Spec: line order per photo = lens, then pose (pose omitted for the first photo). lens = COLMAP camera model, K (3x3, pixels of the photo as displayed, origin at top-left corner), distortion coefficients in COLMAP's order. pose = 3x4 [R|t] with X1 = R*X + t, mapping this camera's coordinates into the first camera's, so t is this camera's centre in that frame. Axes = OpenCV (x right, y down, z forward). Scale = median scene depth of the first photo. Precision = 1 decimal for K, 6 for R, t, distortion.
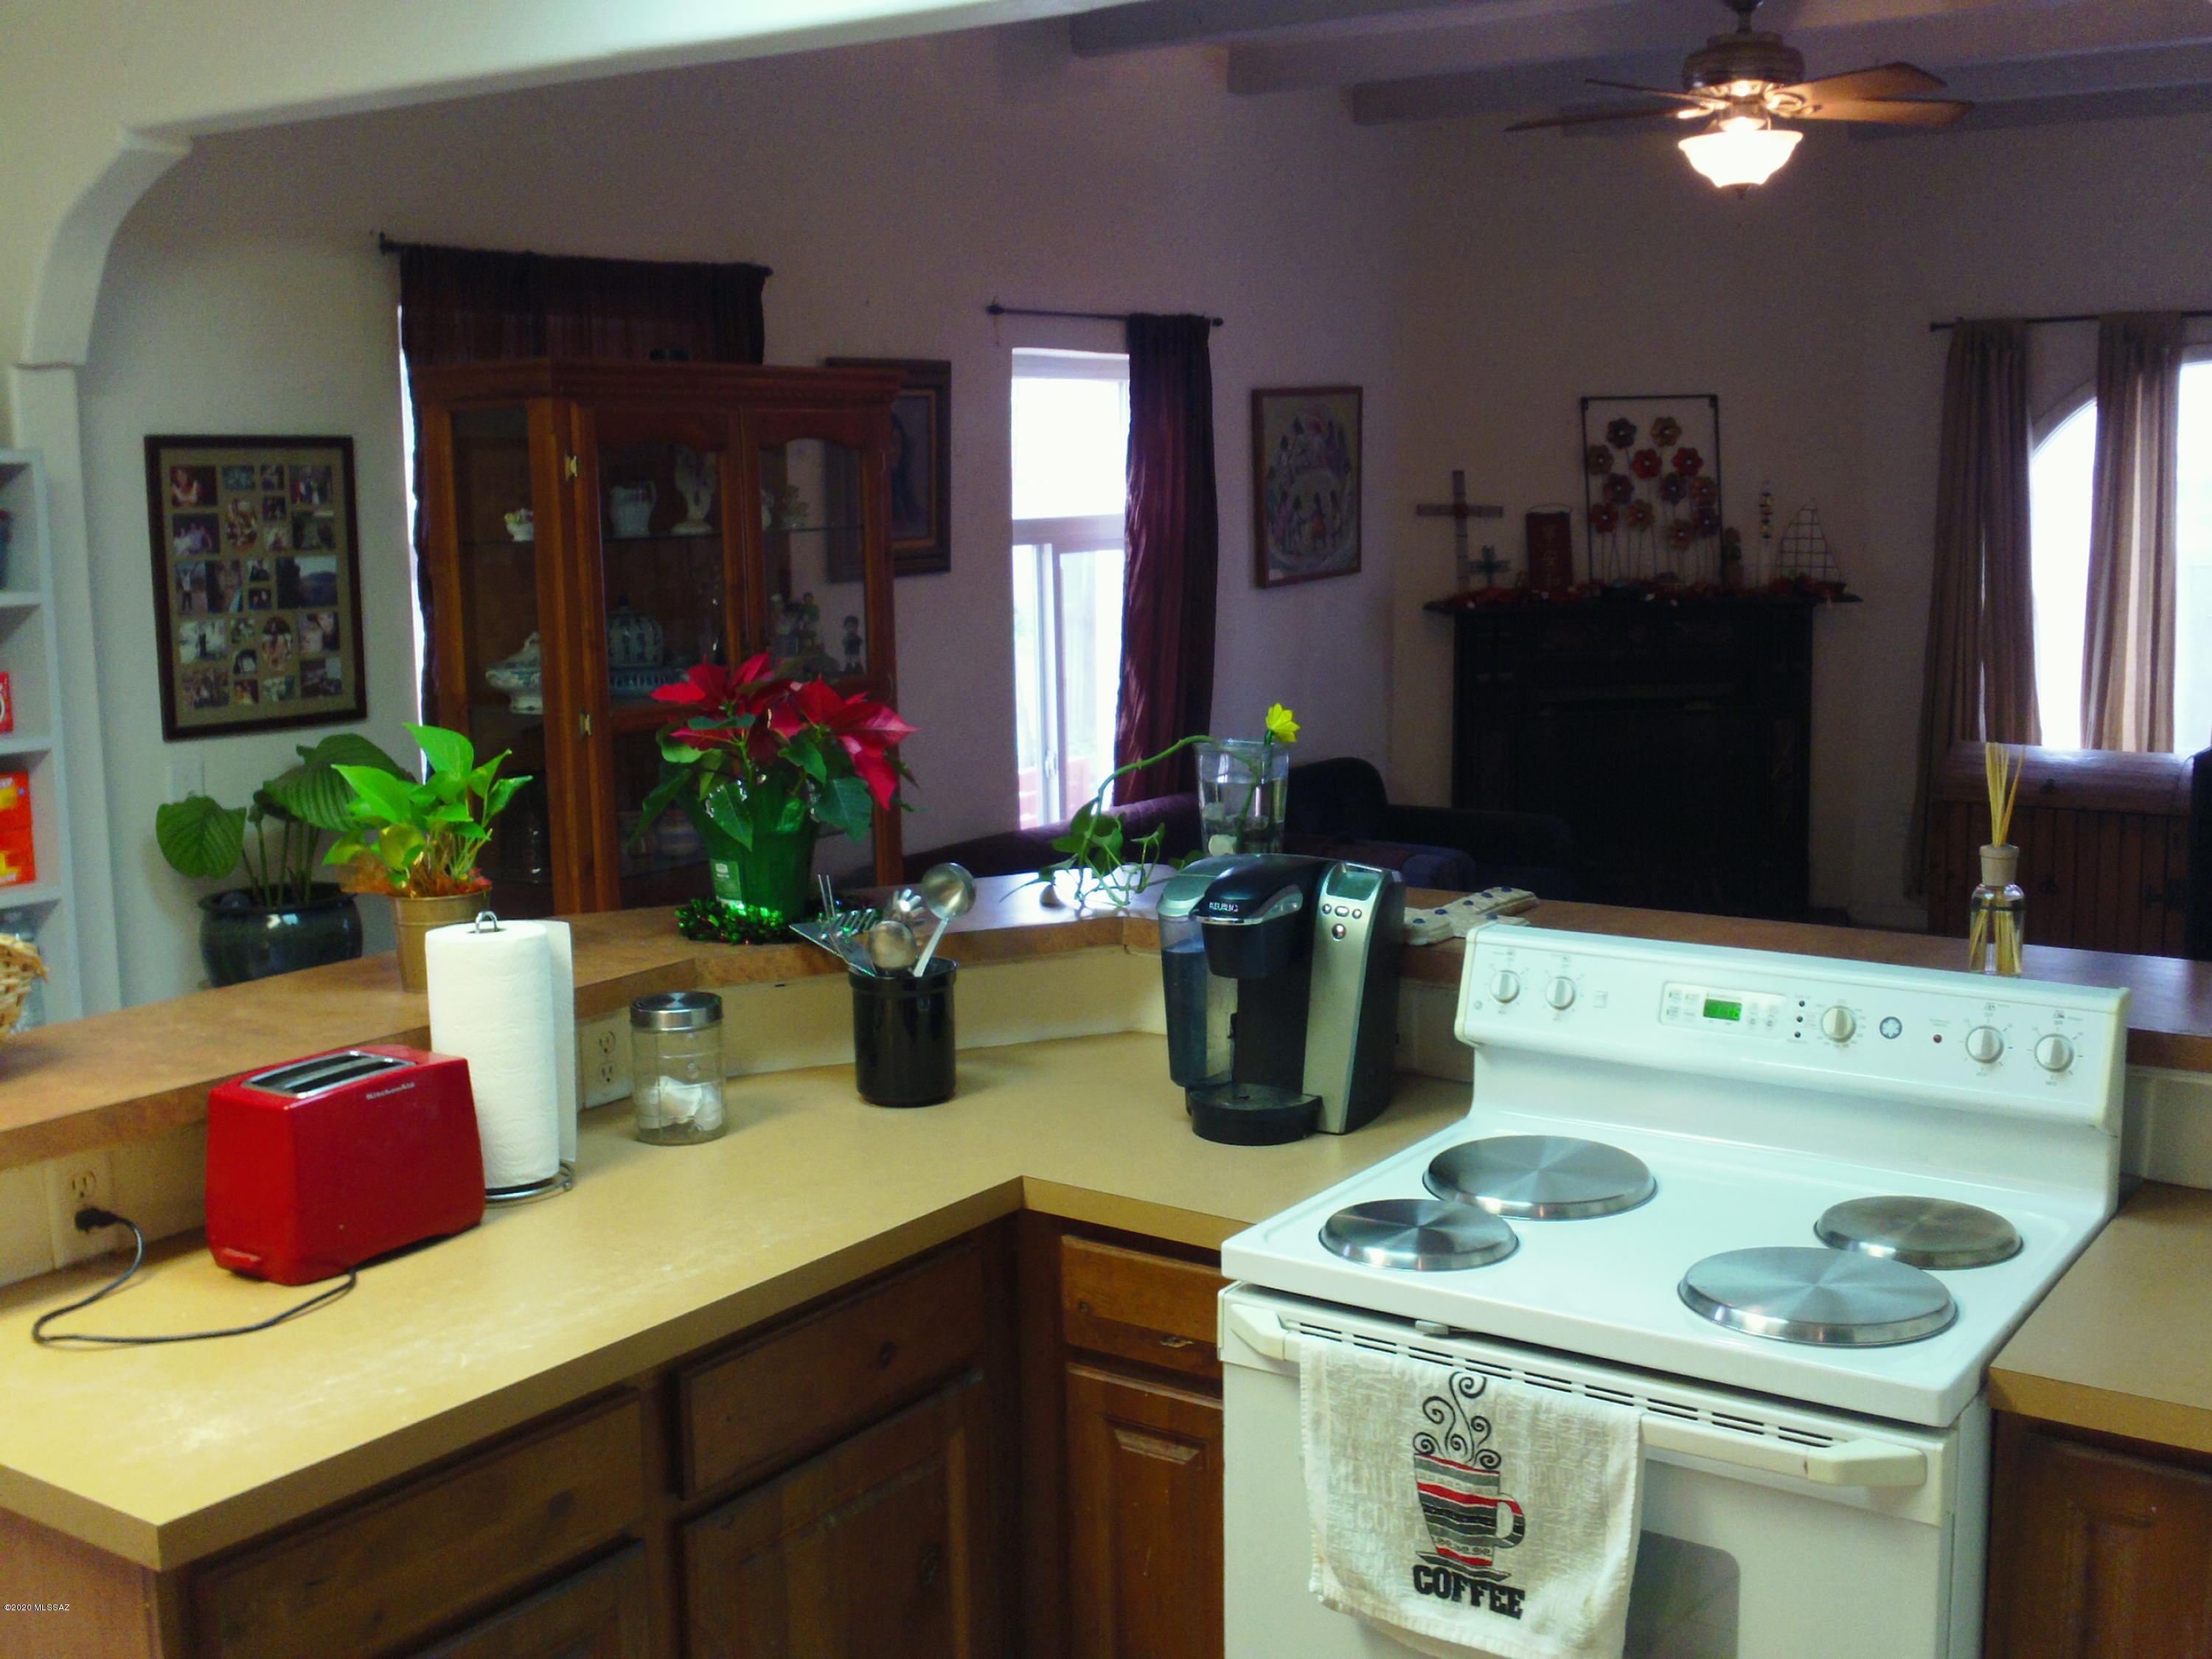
lens RADIAL K [[2408.8, 0, 1116.2], [0, 2408.8, 808.8], [0, 0, 1]] dist [0.000104, 0.000000]
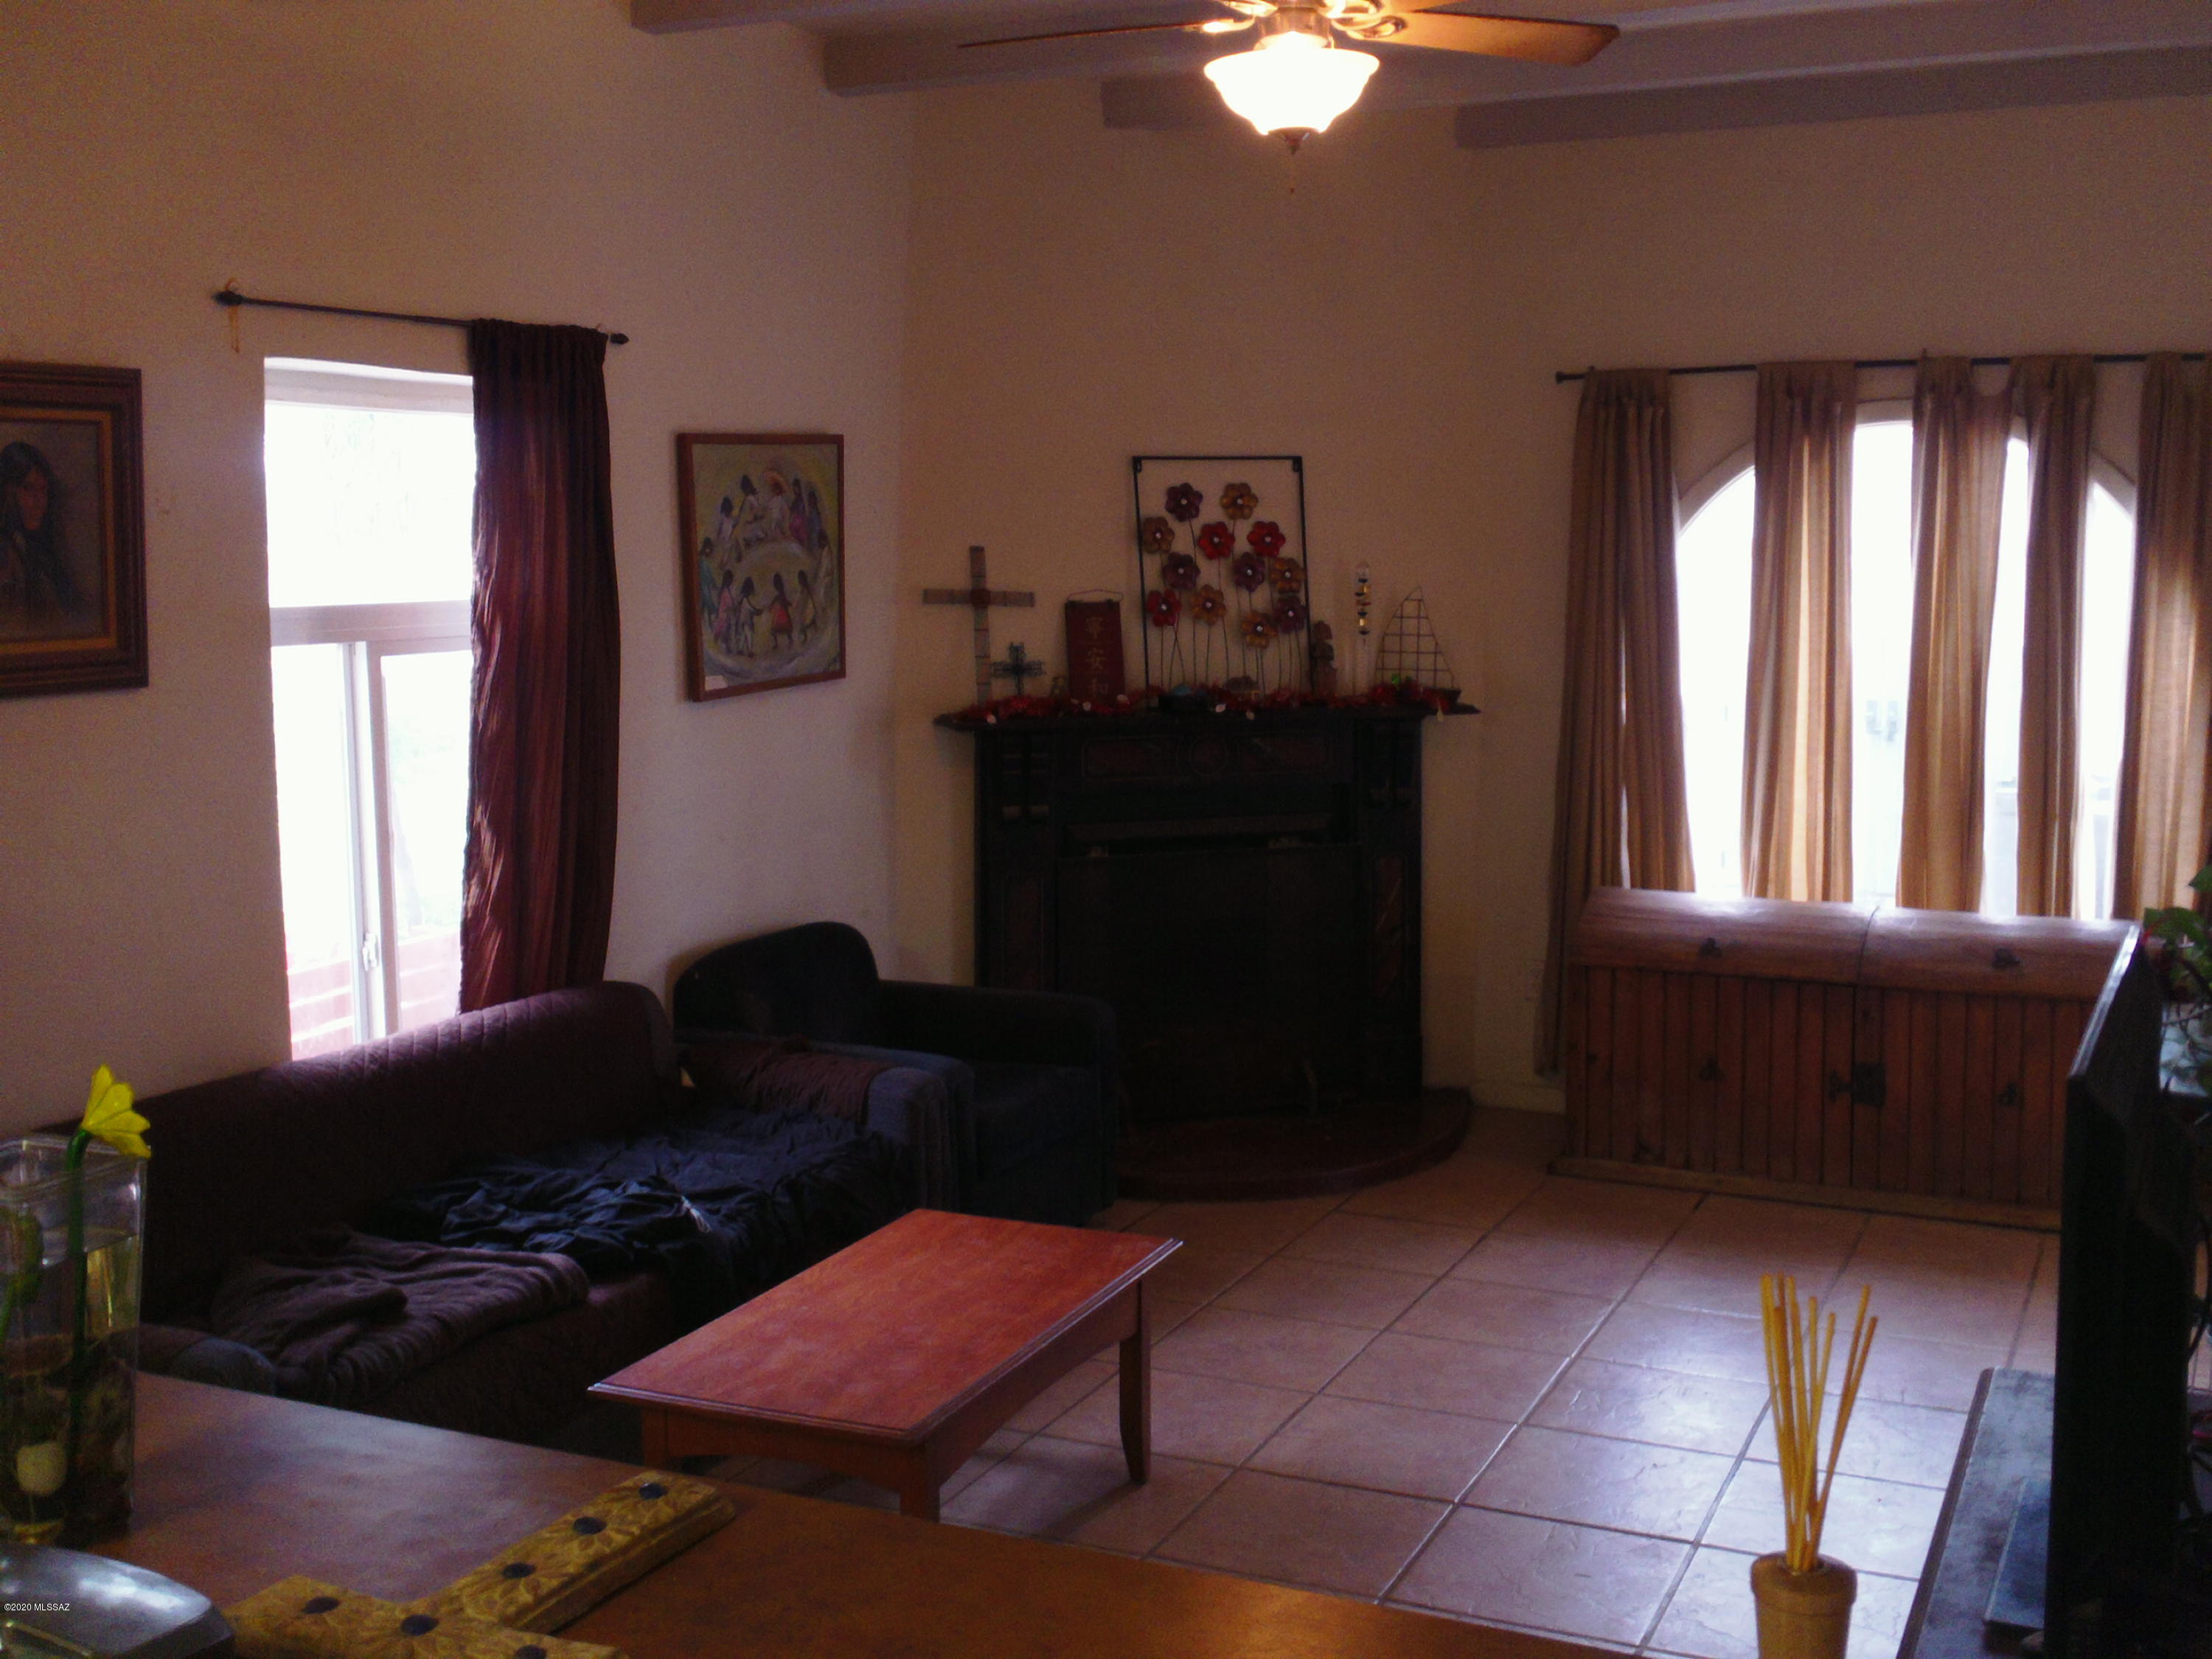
lens RADIAL K [[2408.8, 0, 1105.4], [0, 2408.8, 834.9], [0, 0, 1]] dist [0.000104, 0.000000]
pose [[0.990071, -0.006845, 0.140402, 0.078295], [0.010030, 0.999708, -0.021995, -0.031528], [-0.140211, 0.023185, 0.989850, 0.239637]]
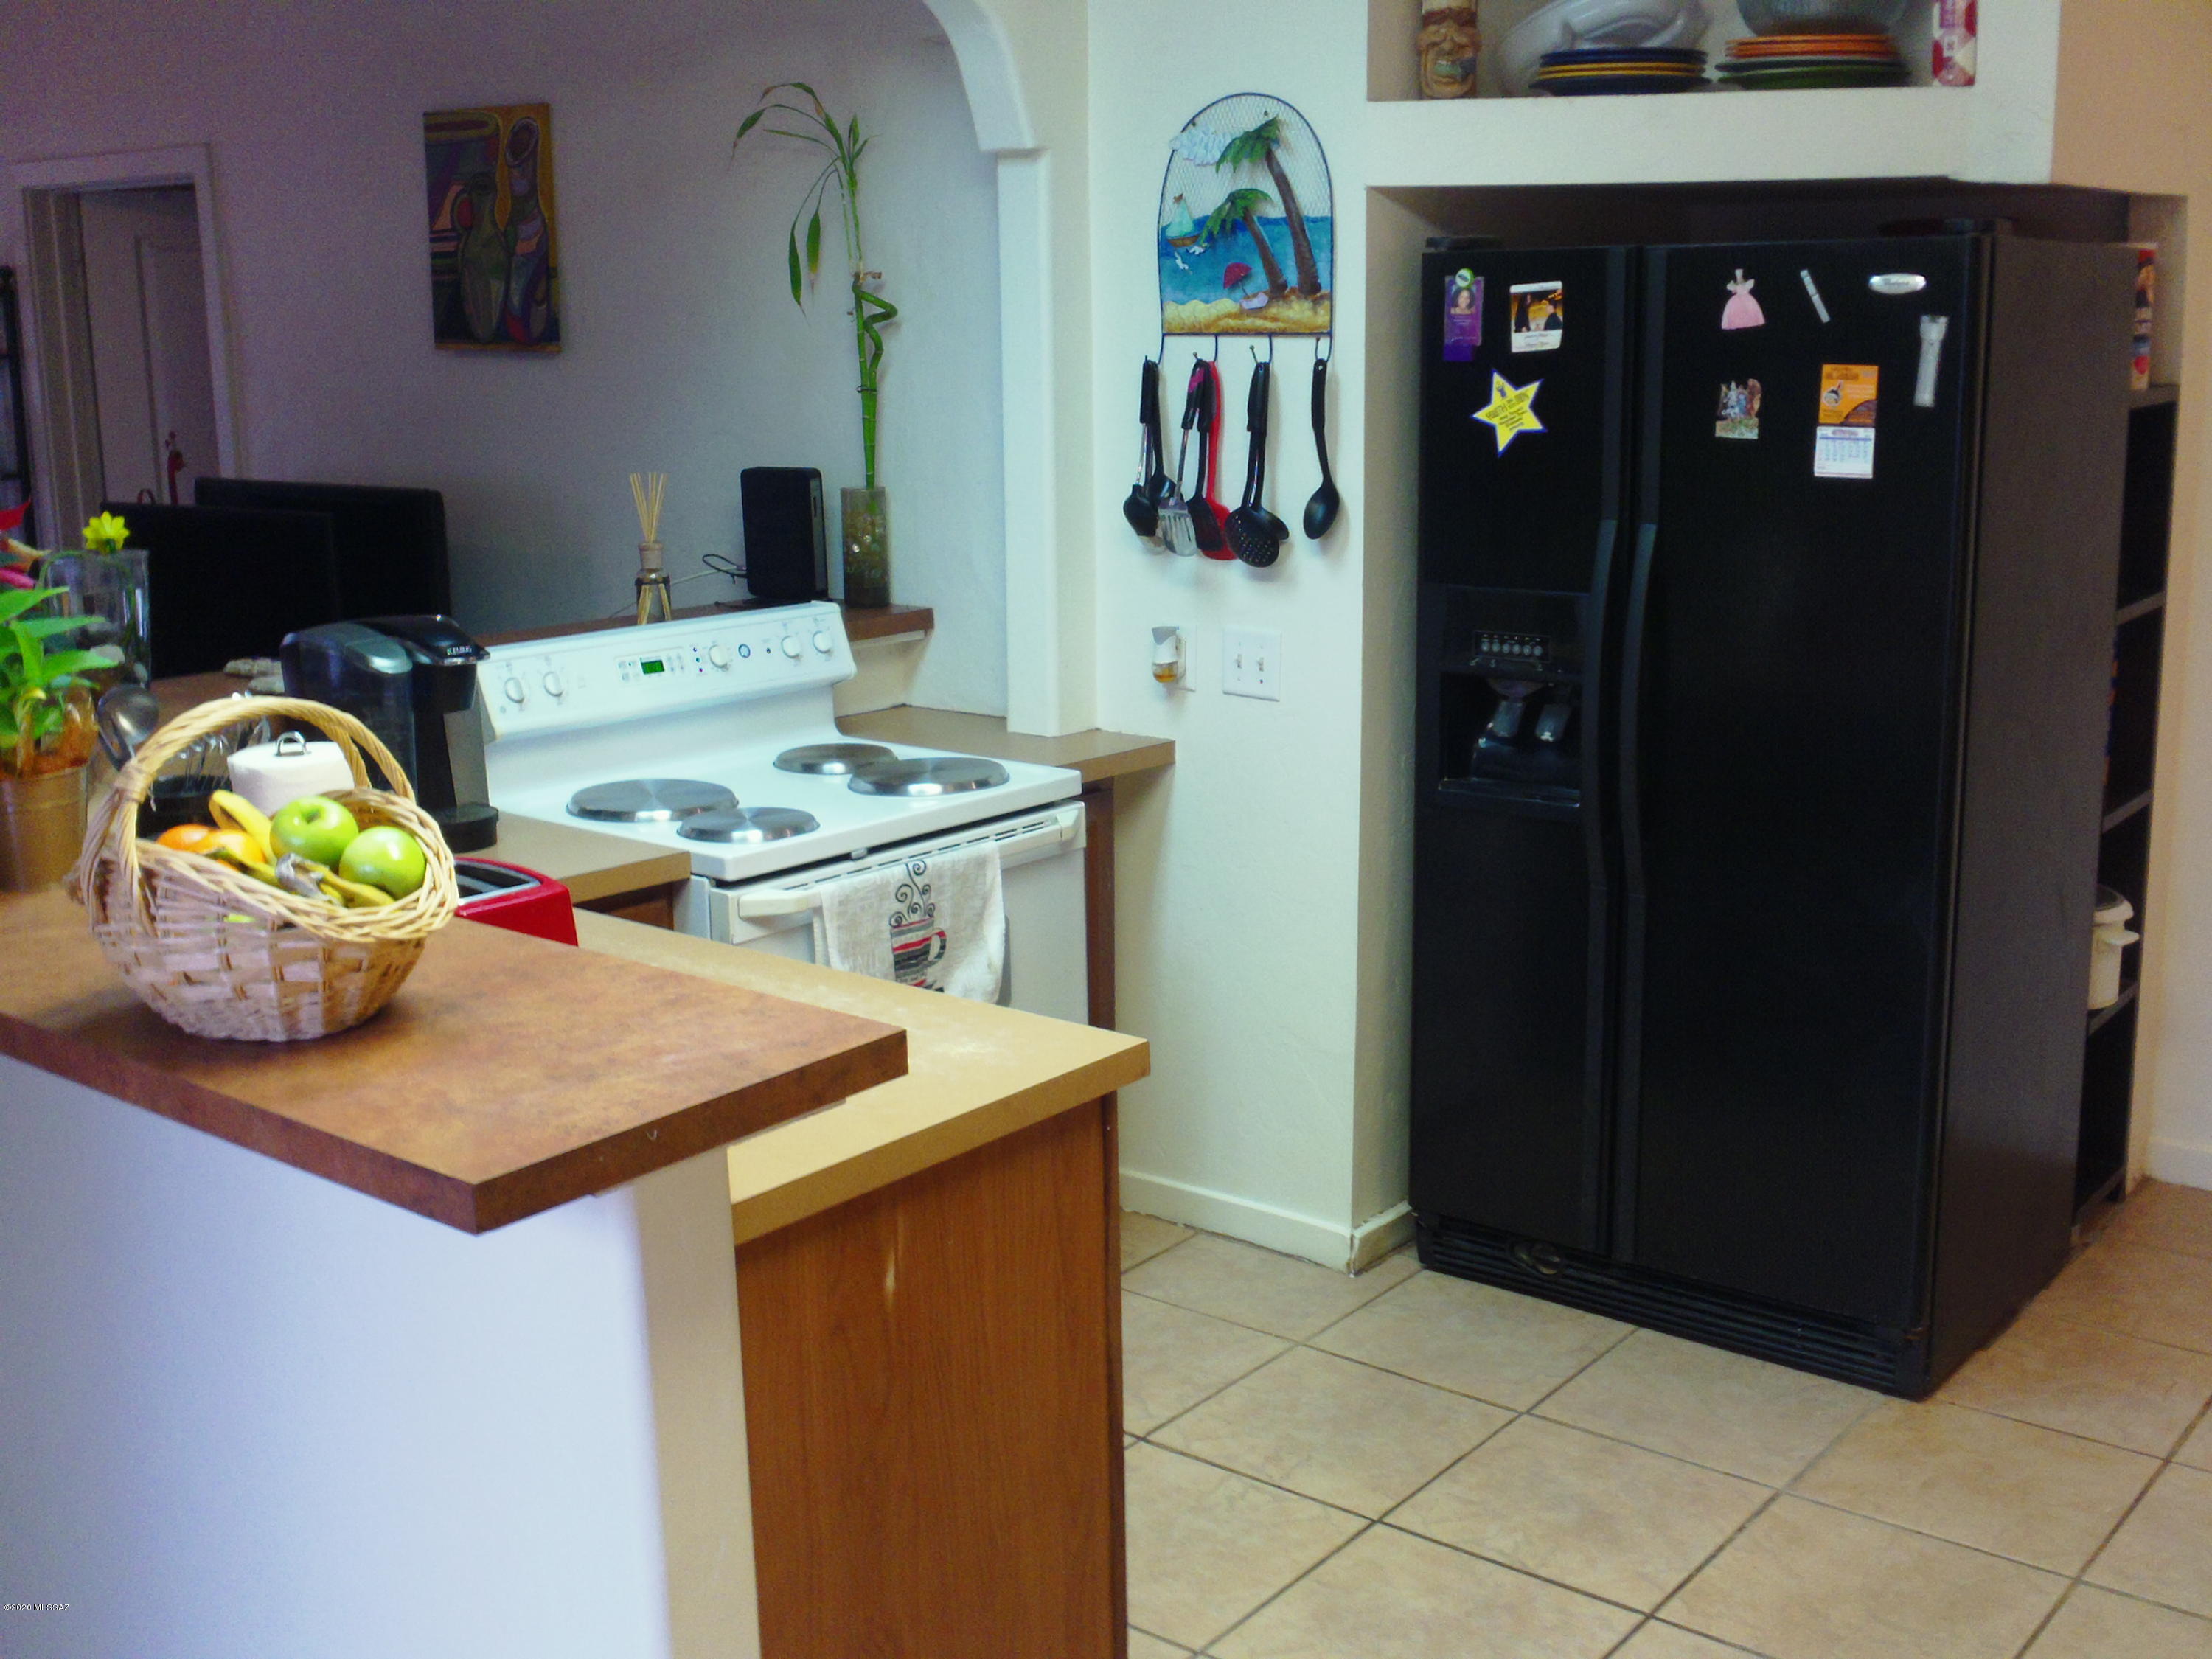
lens RADIAL K [[2408.8, 0, 1116.7], [0, 2408.8, 831.8], [0, 0, 1]] dist [0.000104, 0.000000]
pose [[0.098056, -0.202112, 0.974441, -0.399090], [0.151914, 0.970724, 0.186055, -0.016014], [-0.983518, 0.129788, 0.125889, 0.198163]]
